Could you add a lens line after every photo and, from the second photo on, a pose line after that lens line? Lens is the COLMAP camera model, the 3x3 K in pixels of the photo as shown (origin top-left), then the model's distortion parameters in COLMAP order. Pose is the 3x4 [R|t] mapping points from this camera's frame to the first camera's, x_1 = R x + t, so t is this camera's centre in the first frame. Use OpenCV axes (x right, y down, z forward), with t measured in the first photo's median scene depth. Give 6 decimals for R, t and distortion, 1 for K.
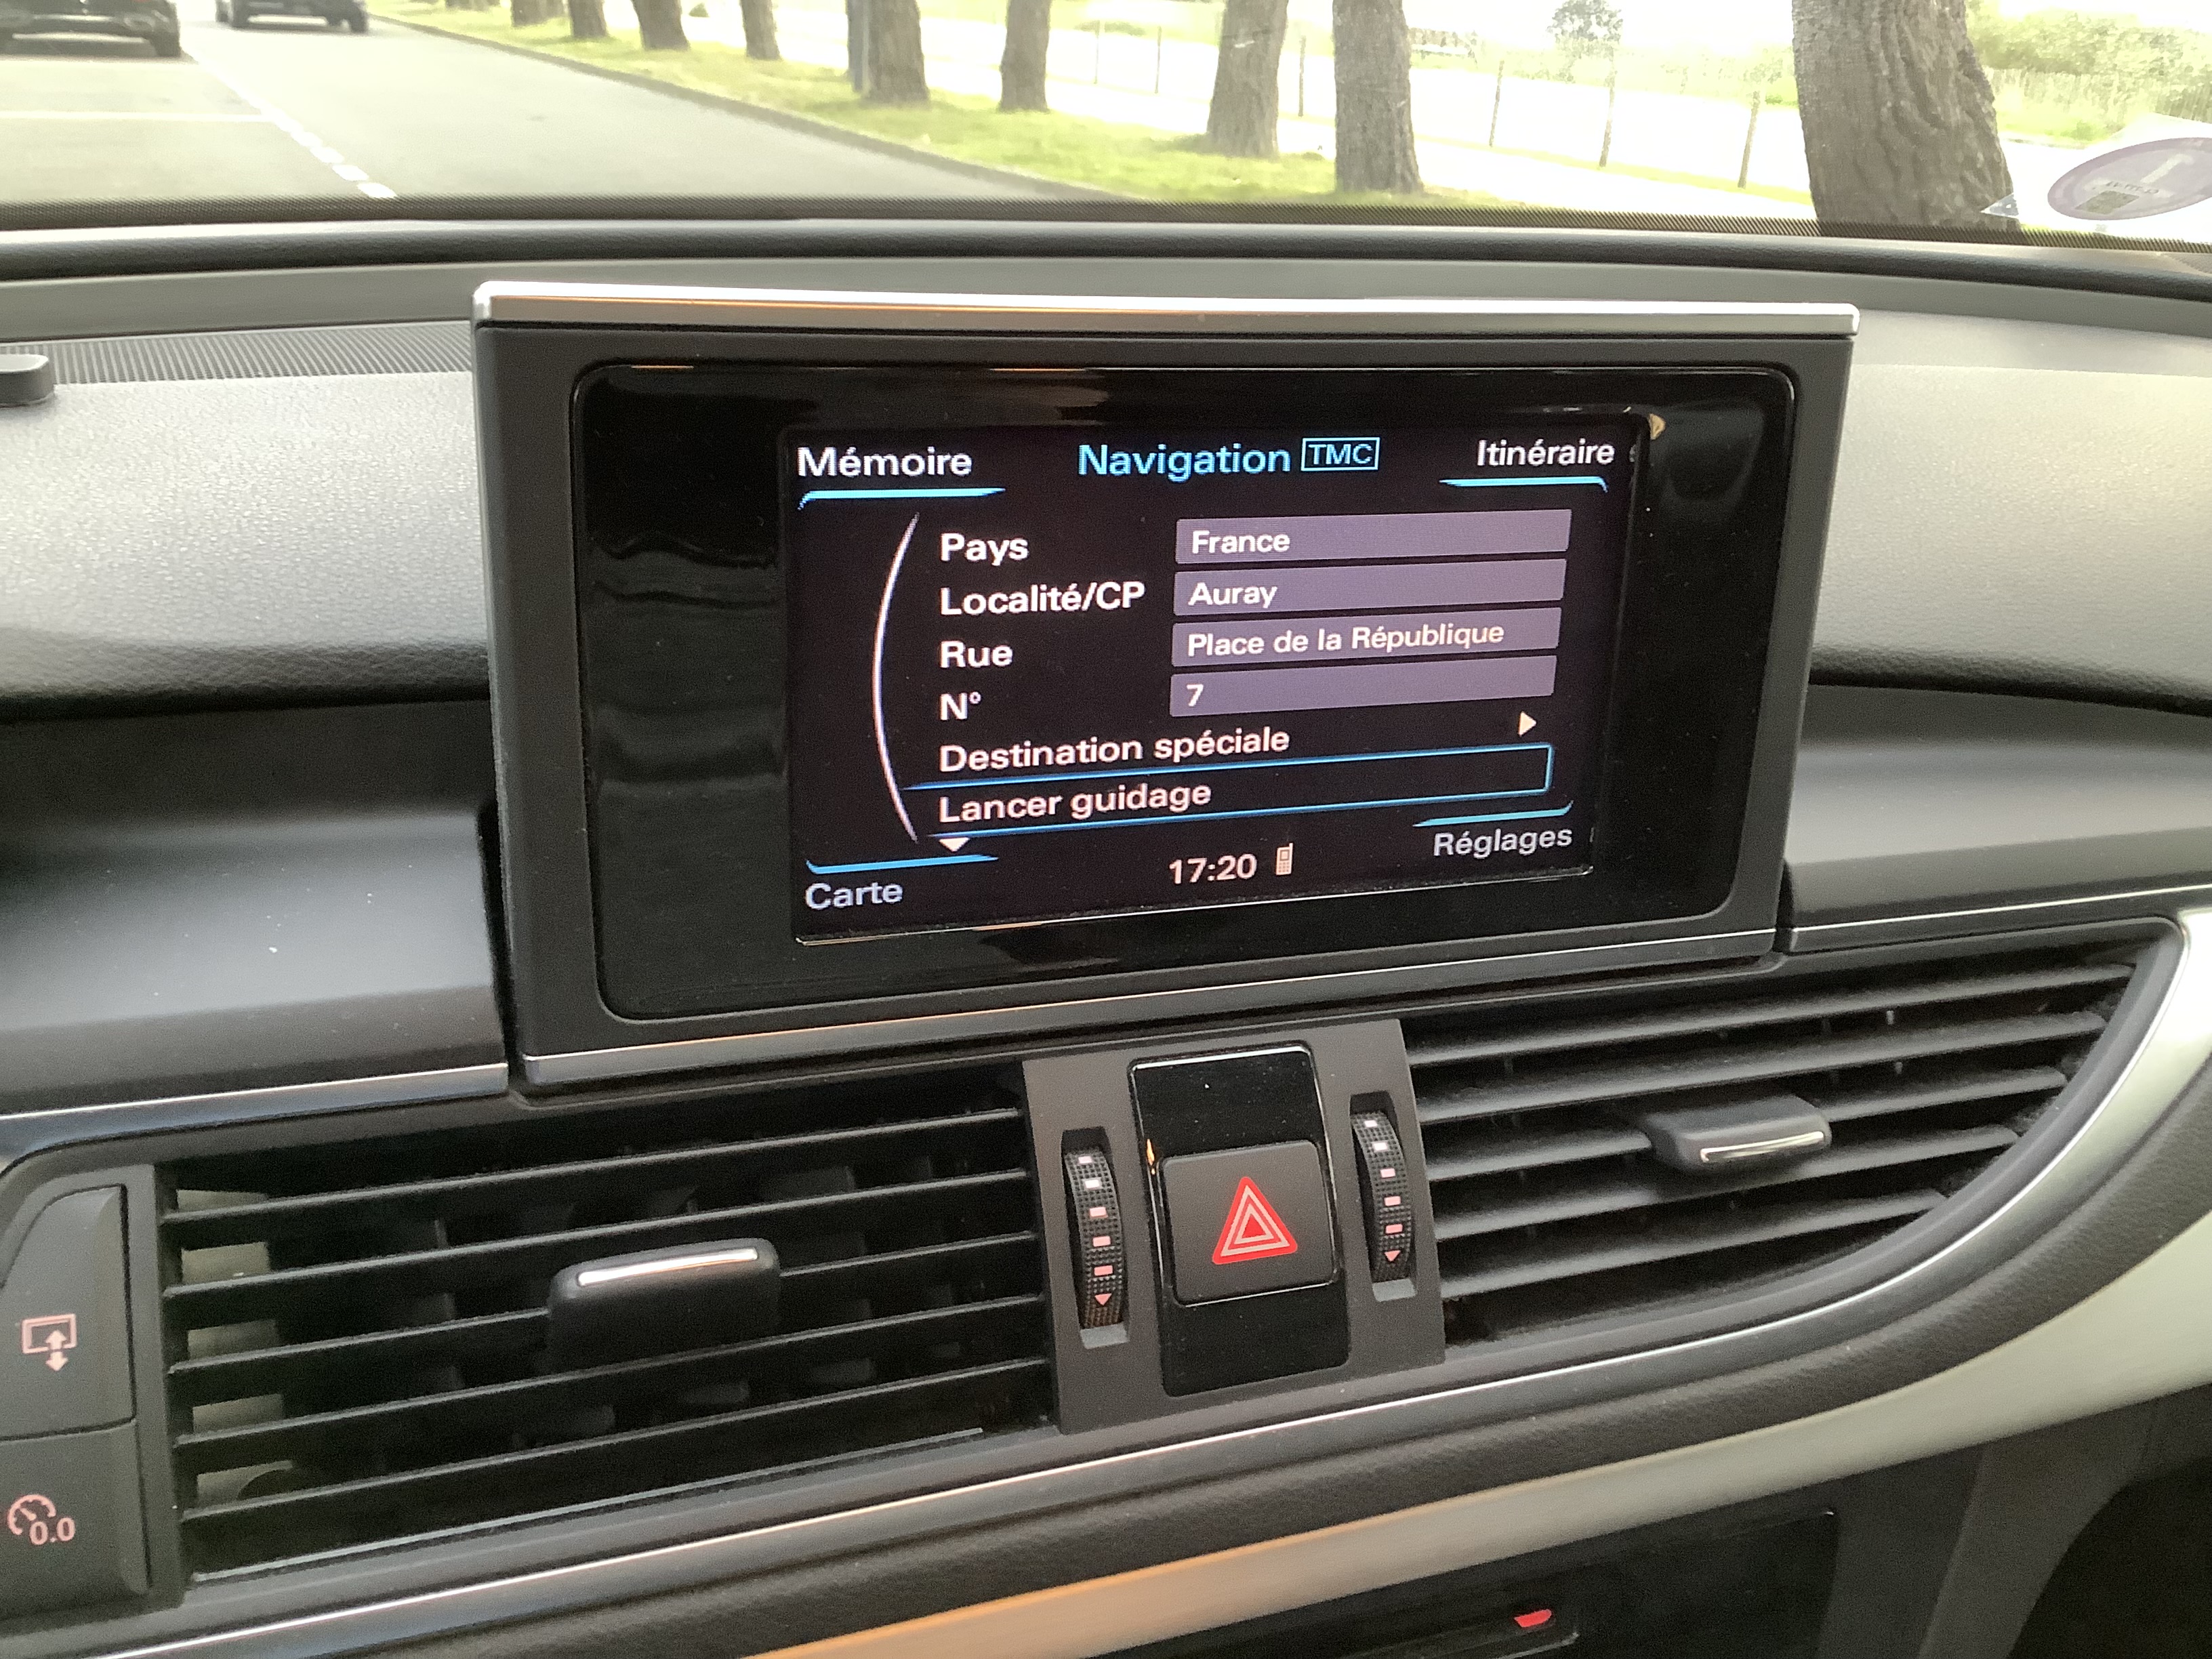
lens RADIAL K [[2040.7, 0, 1106.0], [0, 2040.7, 829.5], [0, 0, 1]] dist [0.103462, -0.227361]
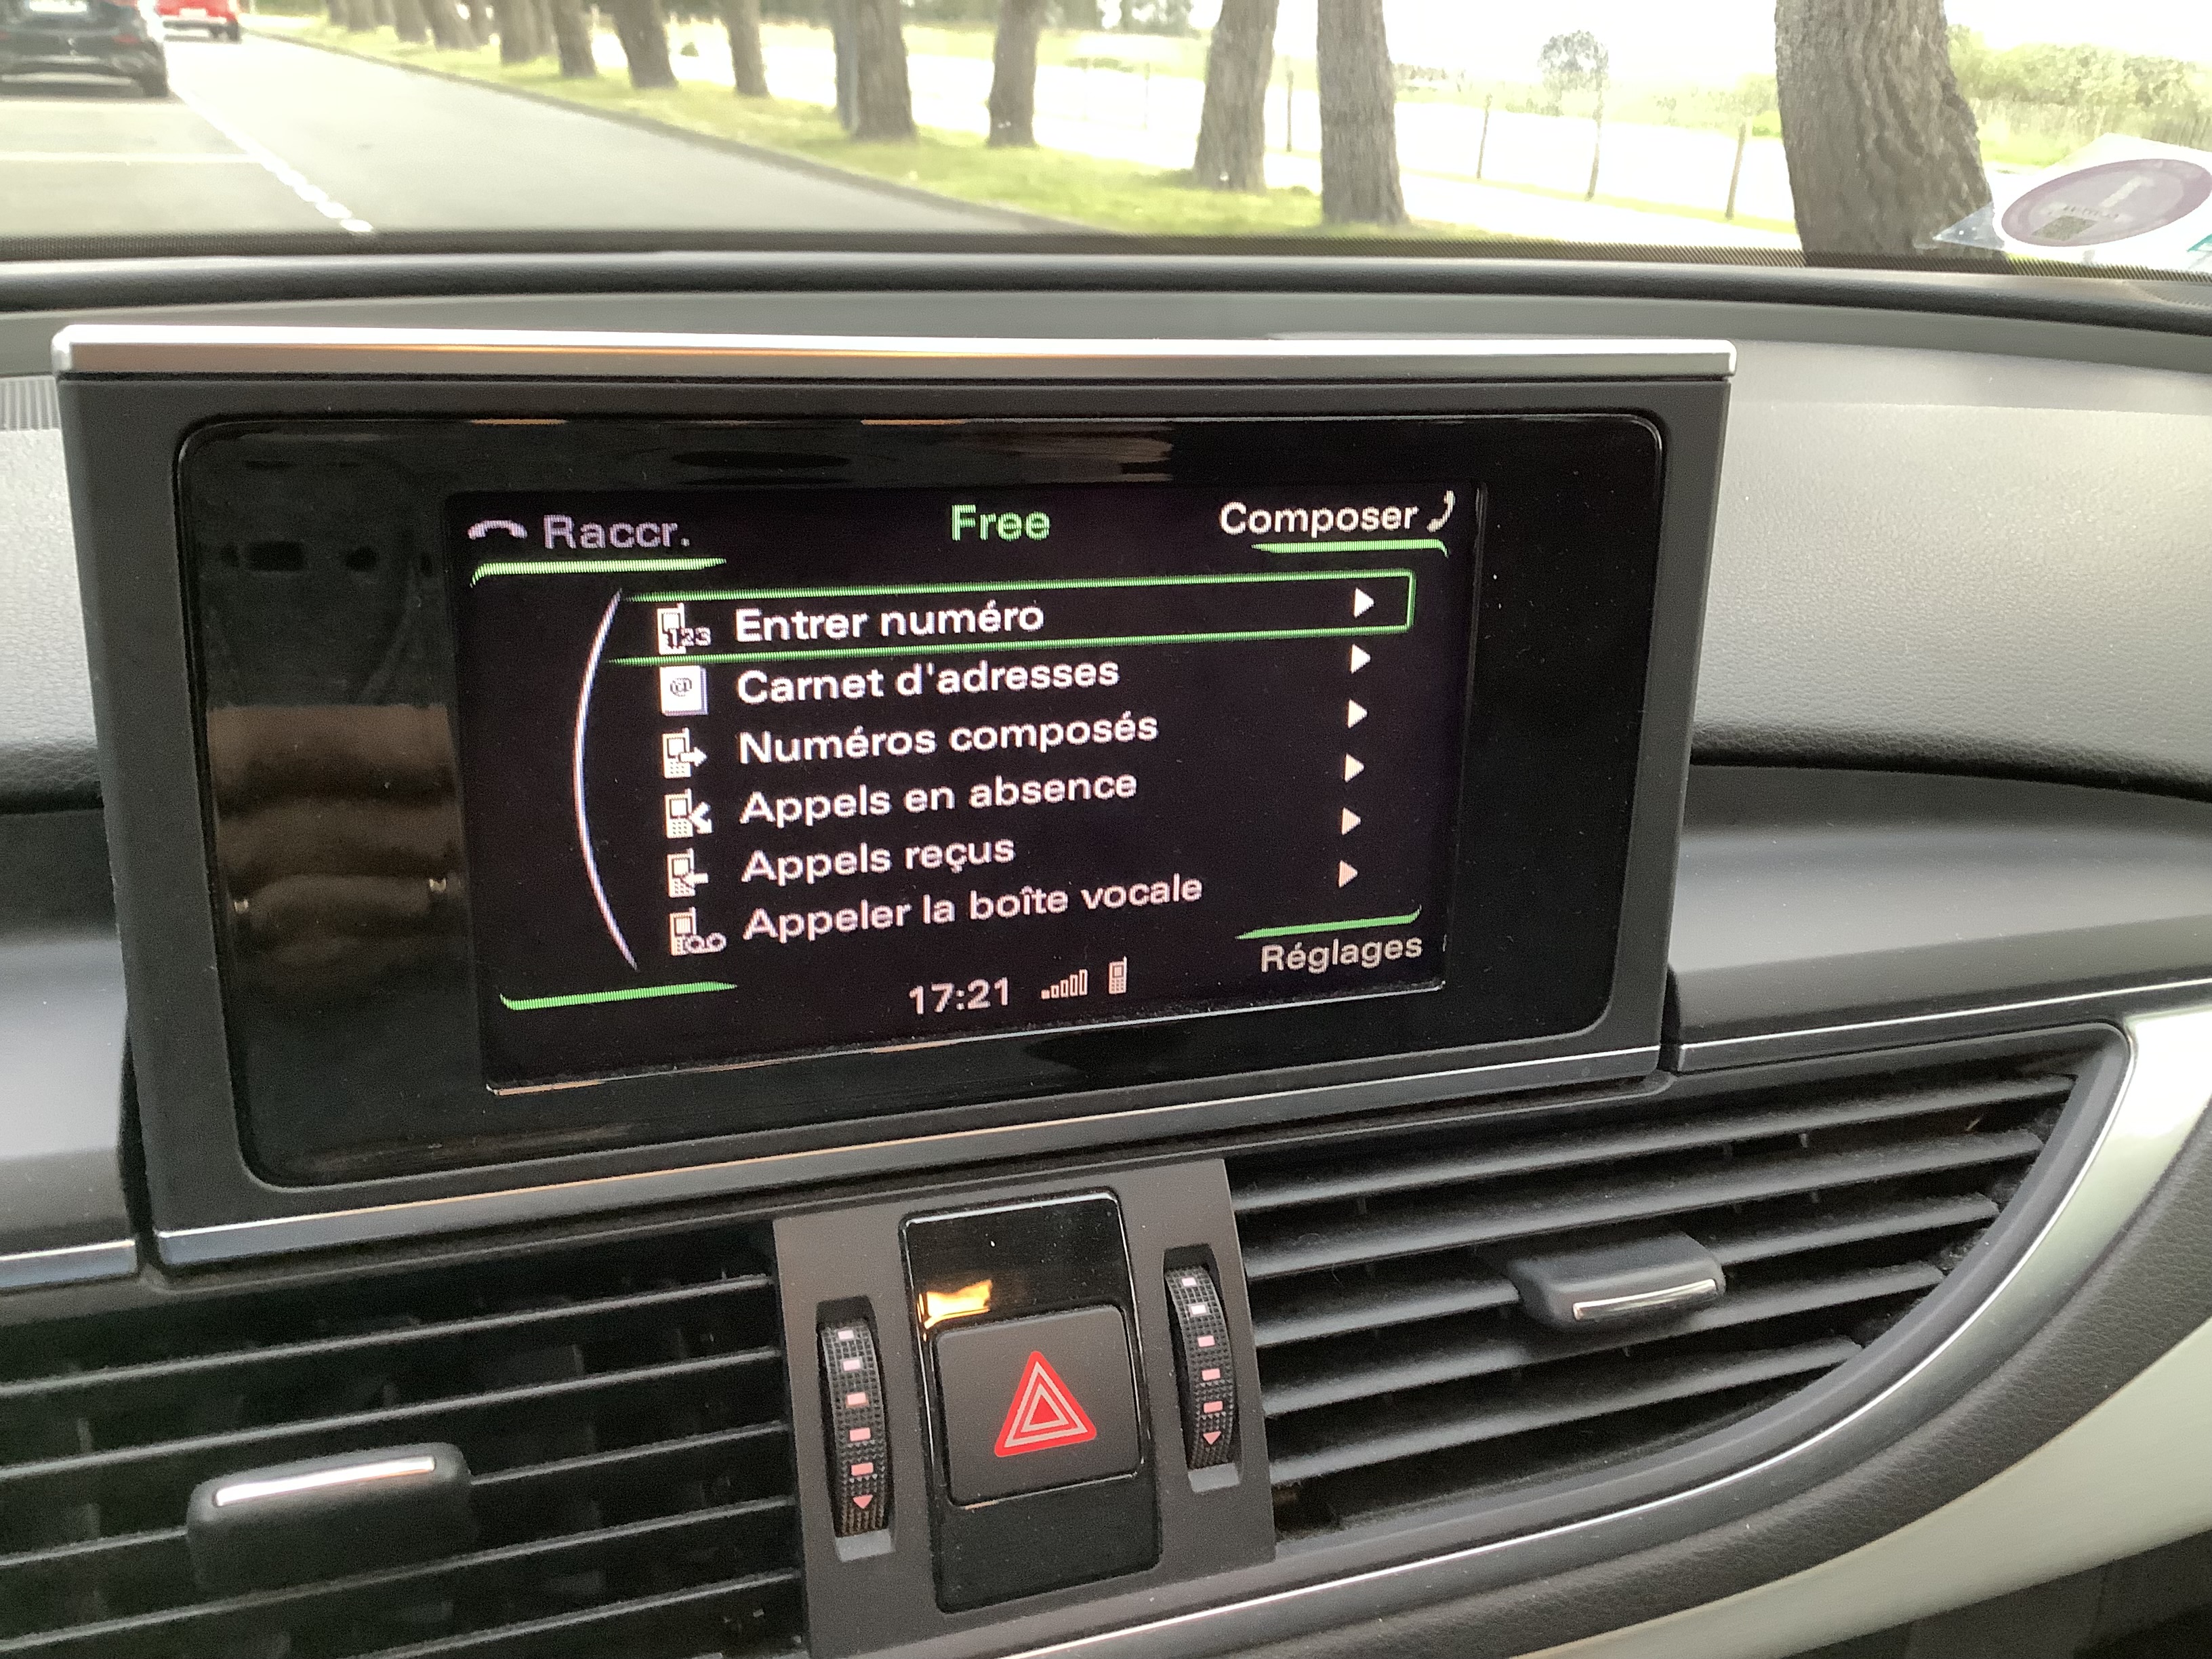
lens RADIAL K [[2040.7, 0, 1106.0], [0, 2040.7, 829.5], [0, 0, 1]] dist [0.103462, -0.227361]
pose [[0.999981, -0.006127, 0.000878, 0.085852], [0.006140, 0.999861, -0.015504, -0.031758], [-0.000783, 0.015509, 0.999879, 0.116256]]
